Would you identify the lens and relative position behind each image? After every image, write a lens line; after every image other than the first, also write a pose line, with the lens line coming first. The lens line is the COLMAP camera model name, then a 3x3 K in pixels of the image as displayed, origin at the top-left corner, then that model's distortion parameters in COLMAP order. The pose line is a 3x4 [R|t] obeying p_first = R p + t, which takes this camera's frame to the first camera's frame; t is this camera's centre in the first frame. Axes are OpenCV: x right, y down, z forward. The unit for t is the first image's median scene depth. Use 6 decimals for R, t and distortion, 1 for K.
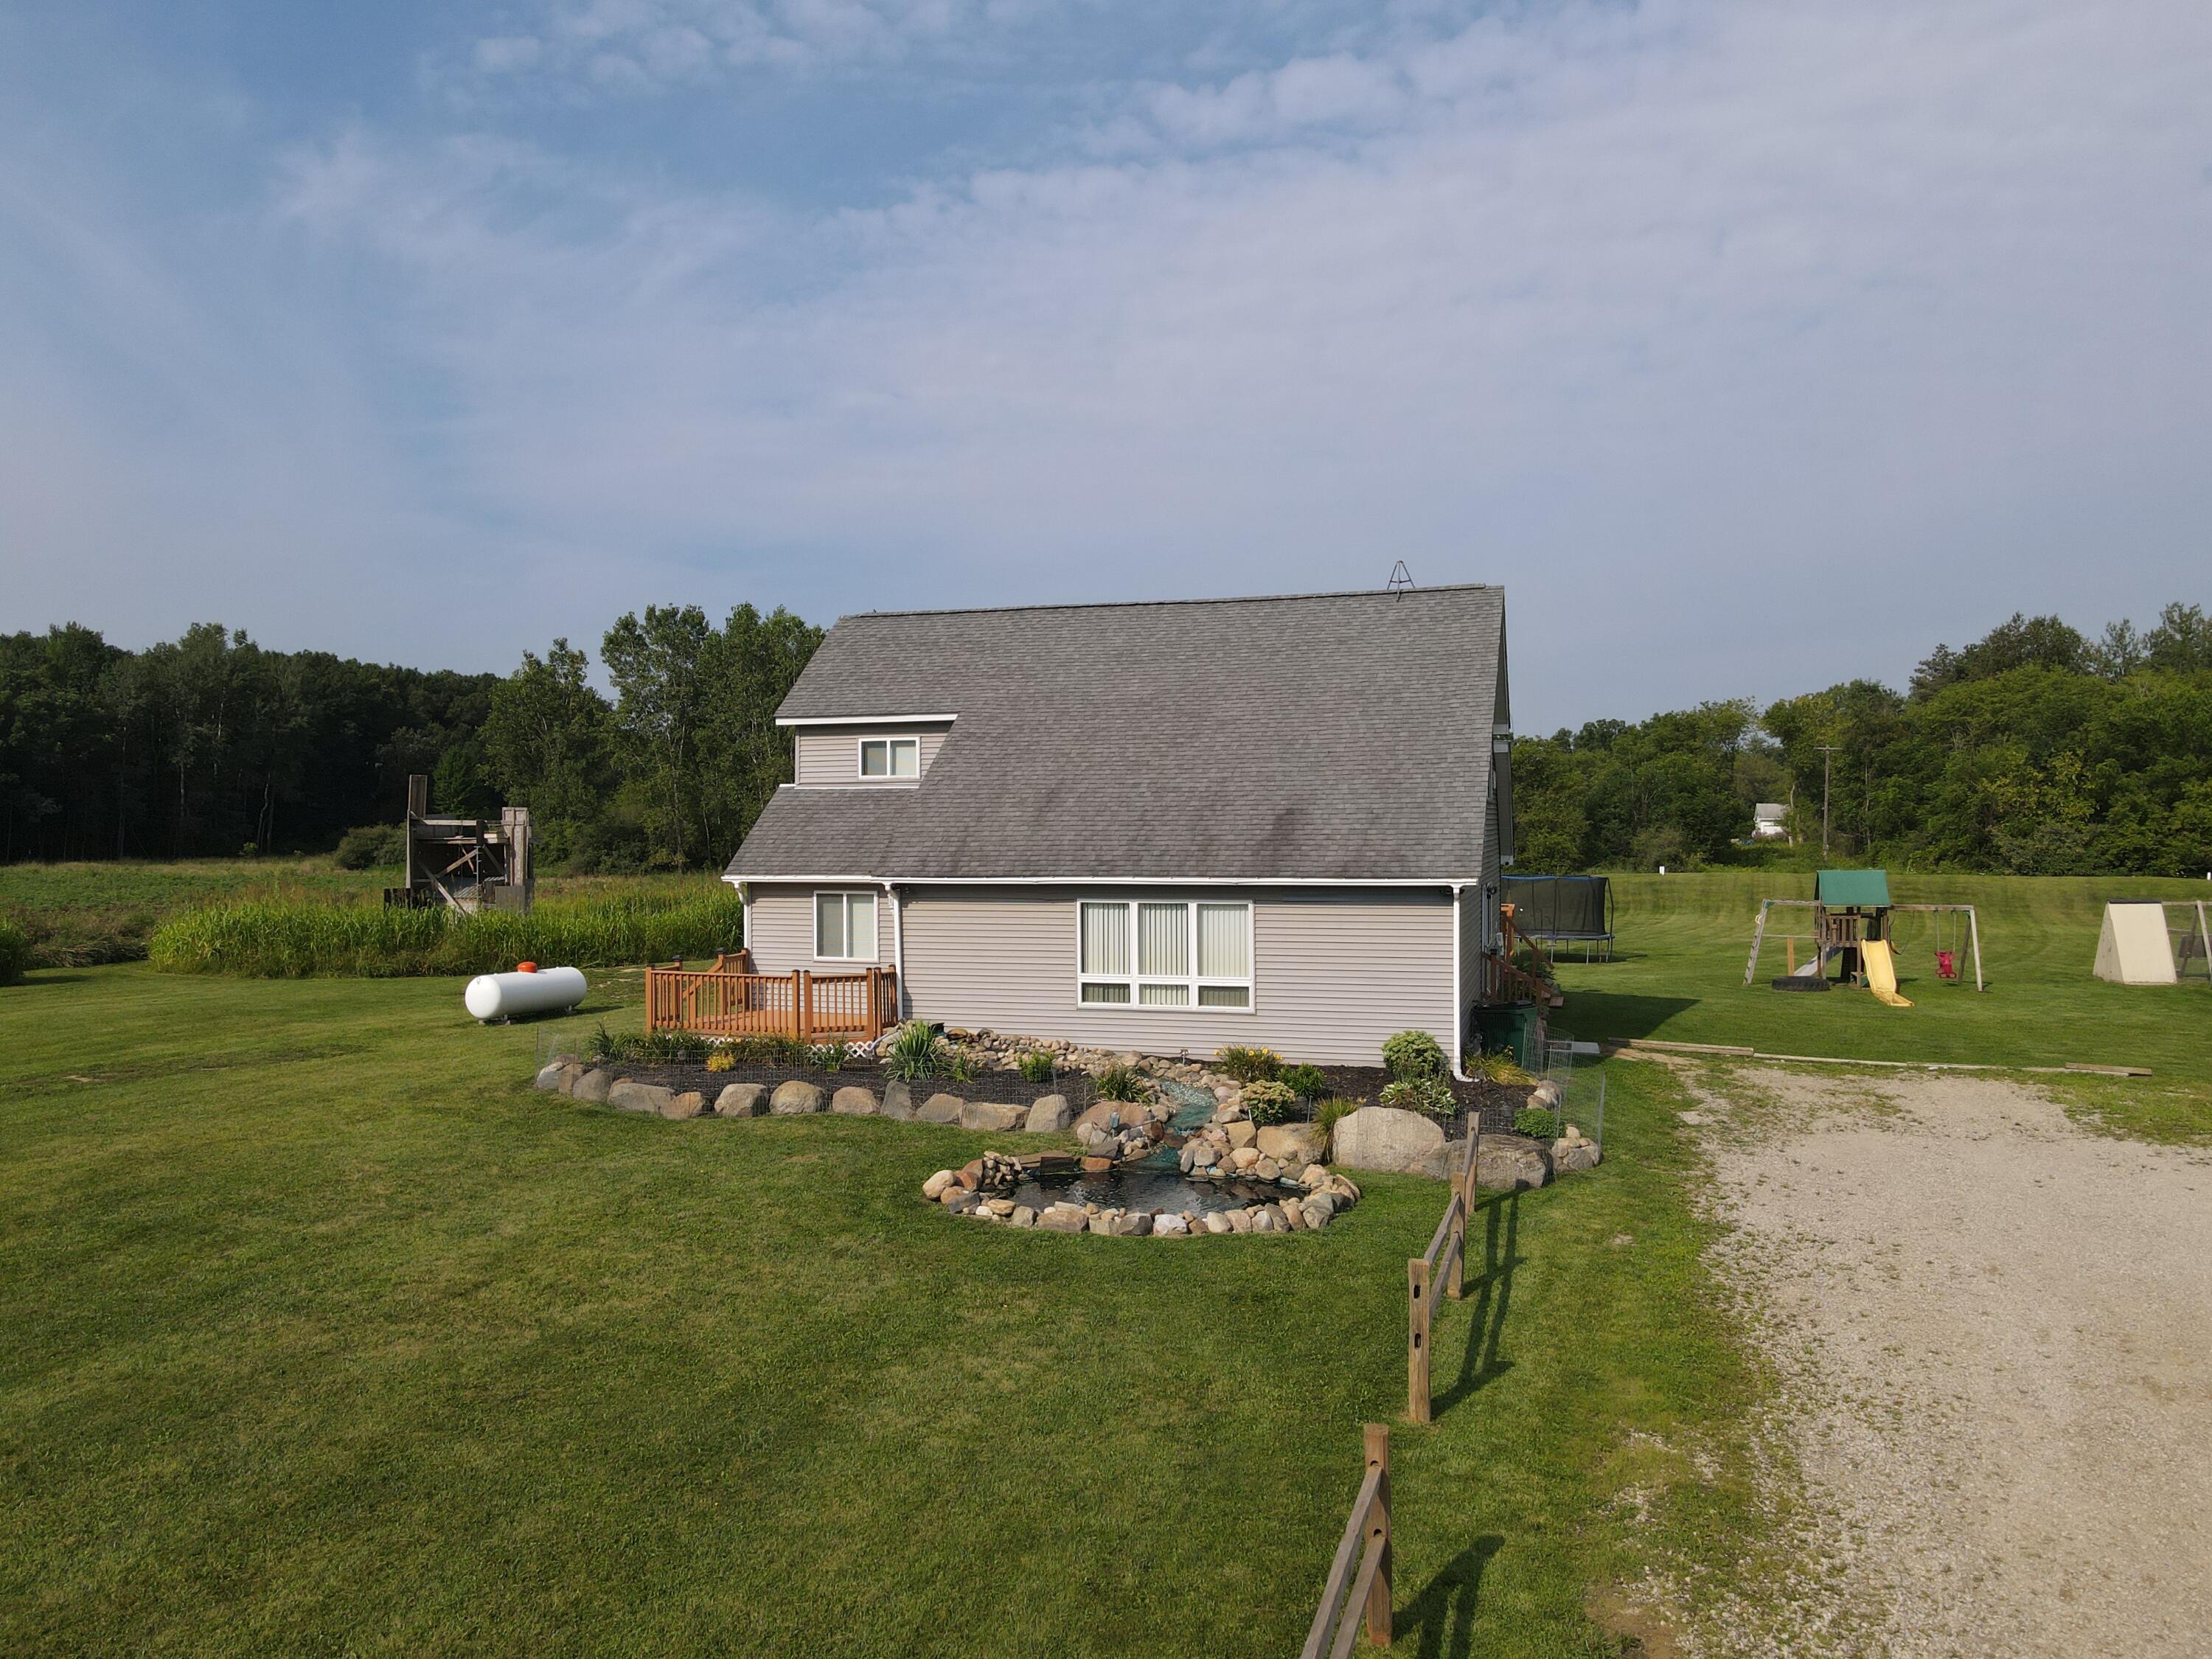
lens RADIAL K [[1623.1, 0, 1091.5], [0, 1623.1, 823.1], [0, 0, 1]] dist [0.001404, 0.030551]
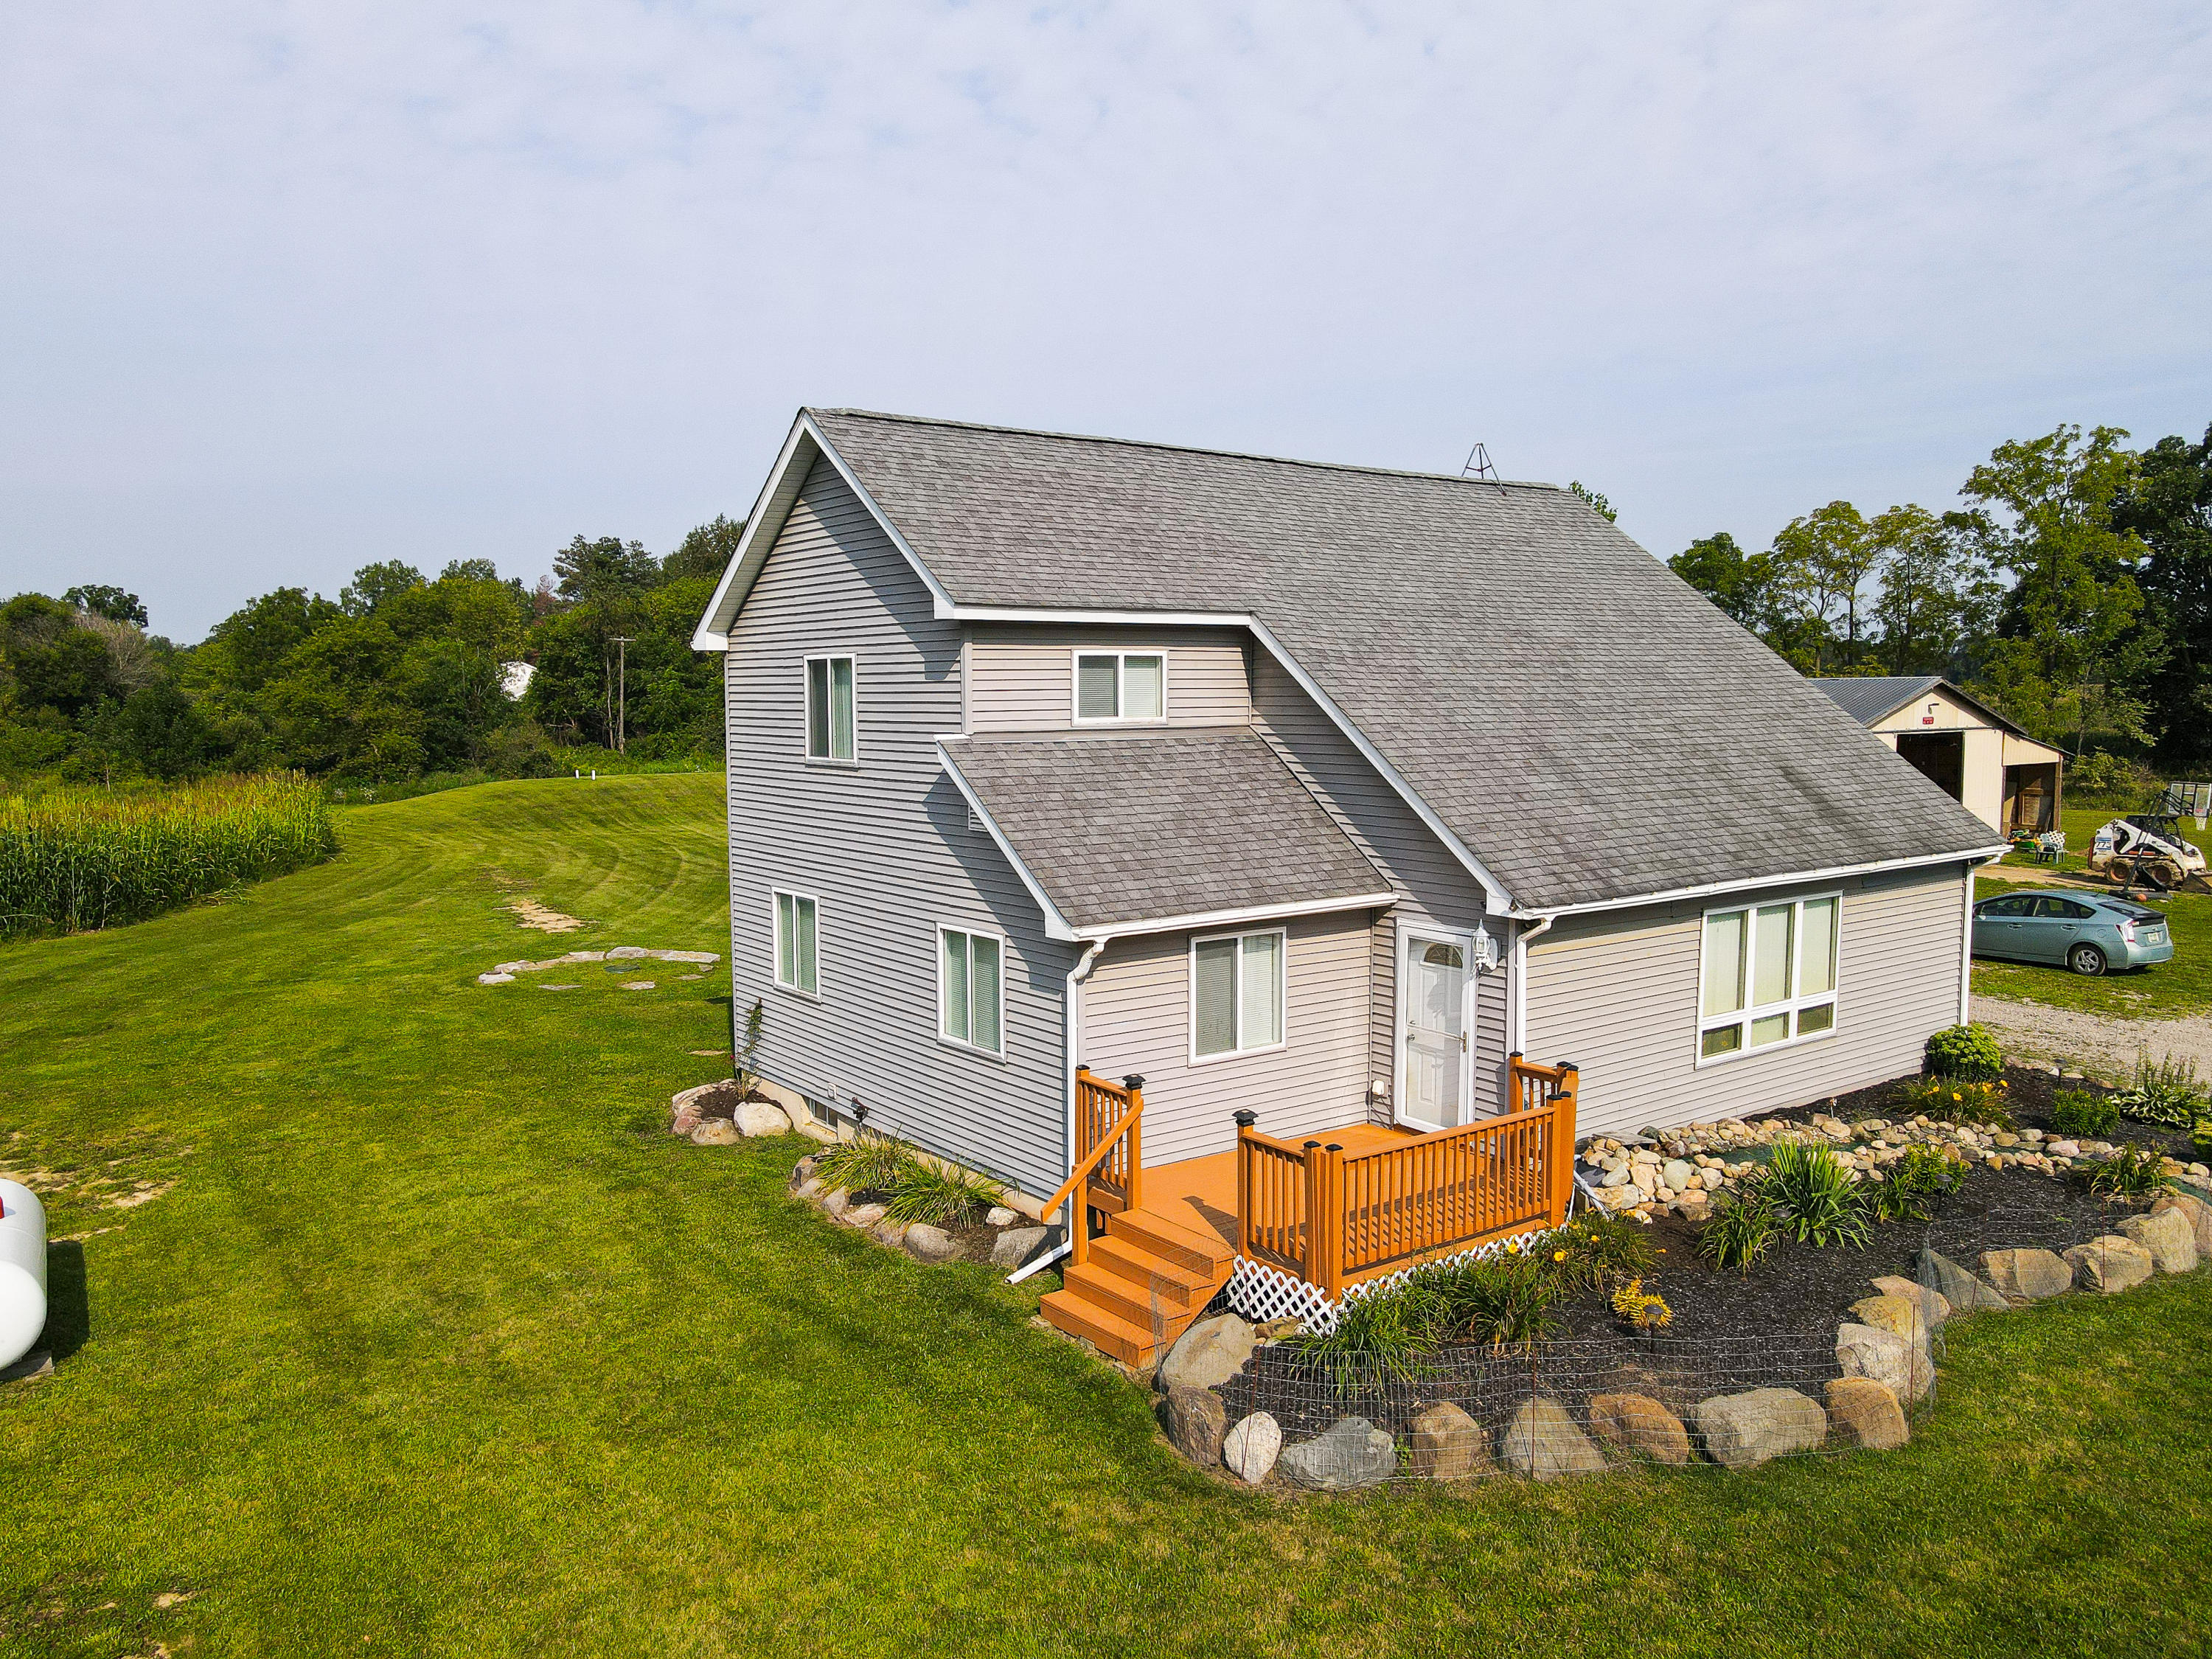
lens RADIAL K [[1623.1, 0, 1091.5], [0, 1623.1, 823.1], [0, 0, 1]] dist [0.001404, 0.030551]
pose [[0.597532, -0.064279, 0.799264, -0.472680], [0.004002, 0.997008, 0.077190, -0.029189], [-0.801835, -0.042925, 0.596002, 0.538669]]
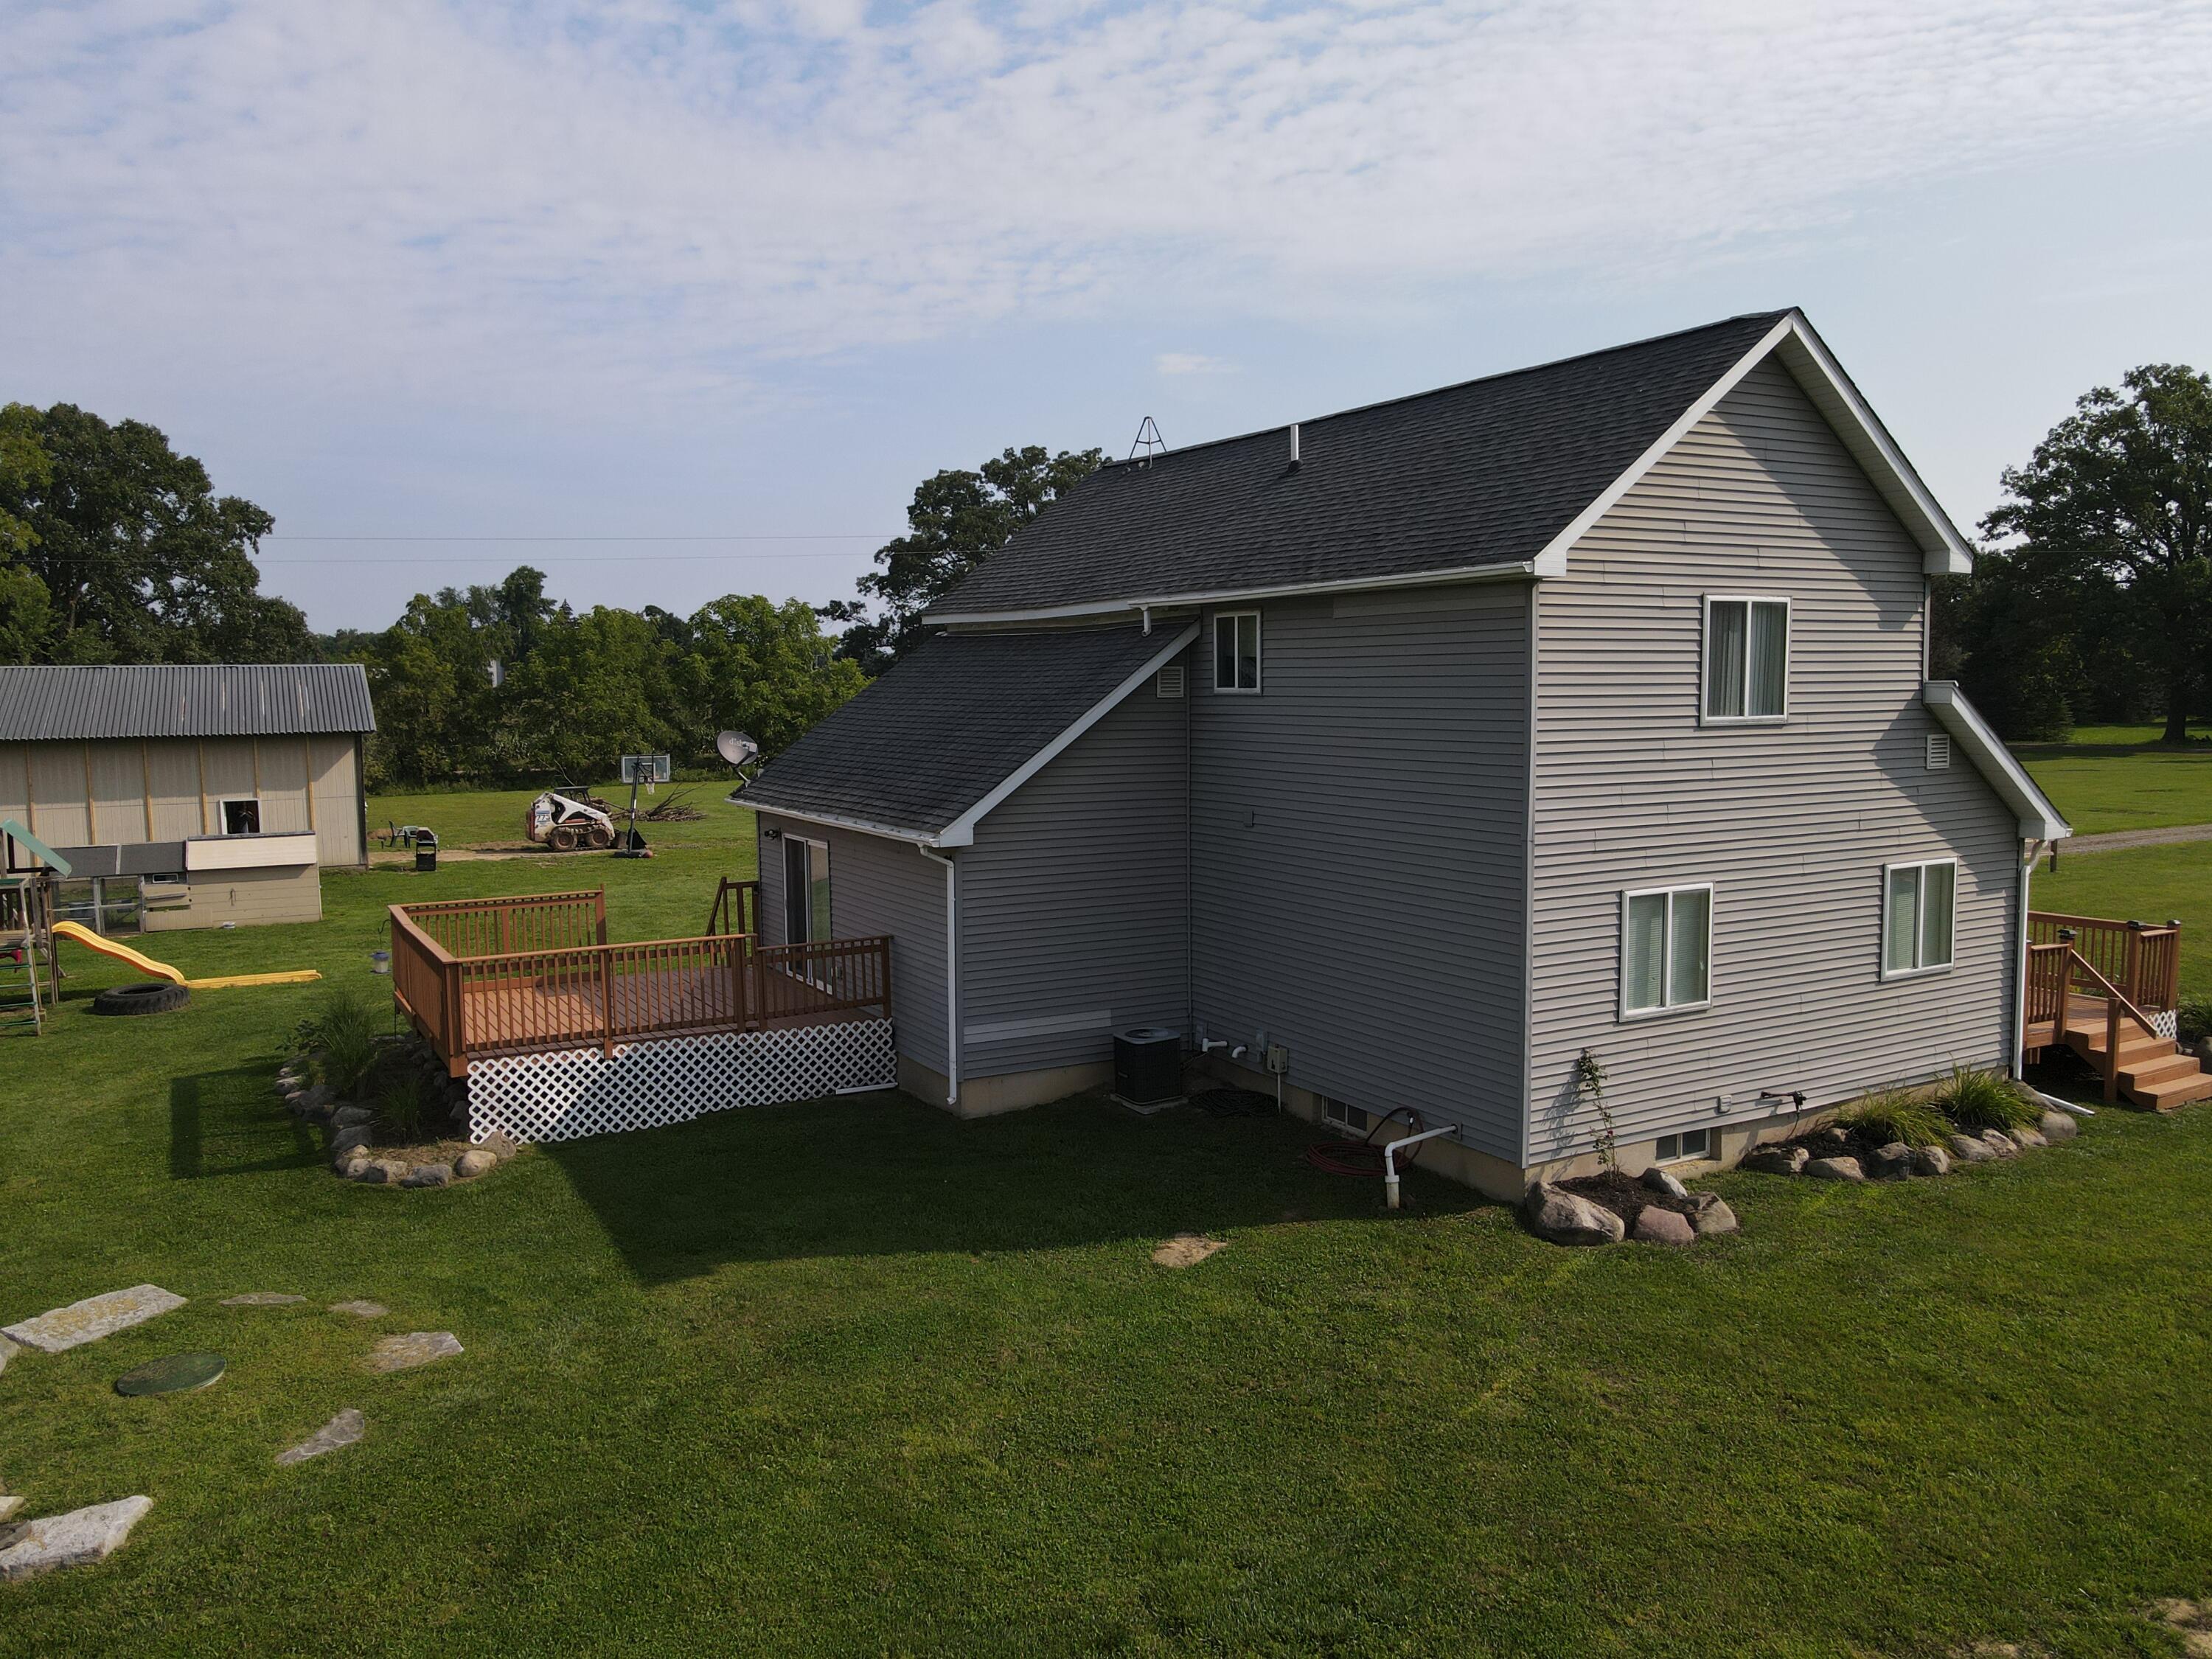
lens RADIAL K [[1623.1, 0, 1091.5], [0, 1623.1, 823.1], [0, 0, 1]] dist [0.001404, 0.030551]
pose [[-0.724587, -0.051192, 0.687279, -0.296121], [0.012753, 0.996071, 0.087637, -0.022957], [-0.689065, 0.072265, -0.721088, 1.322305]]
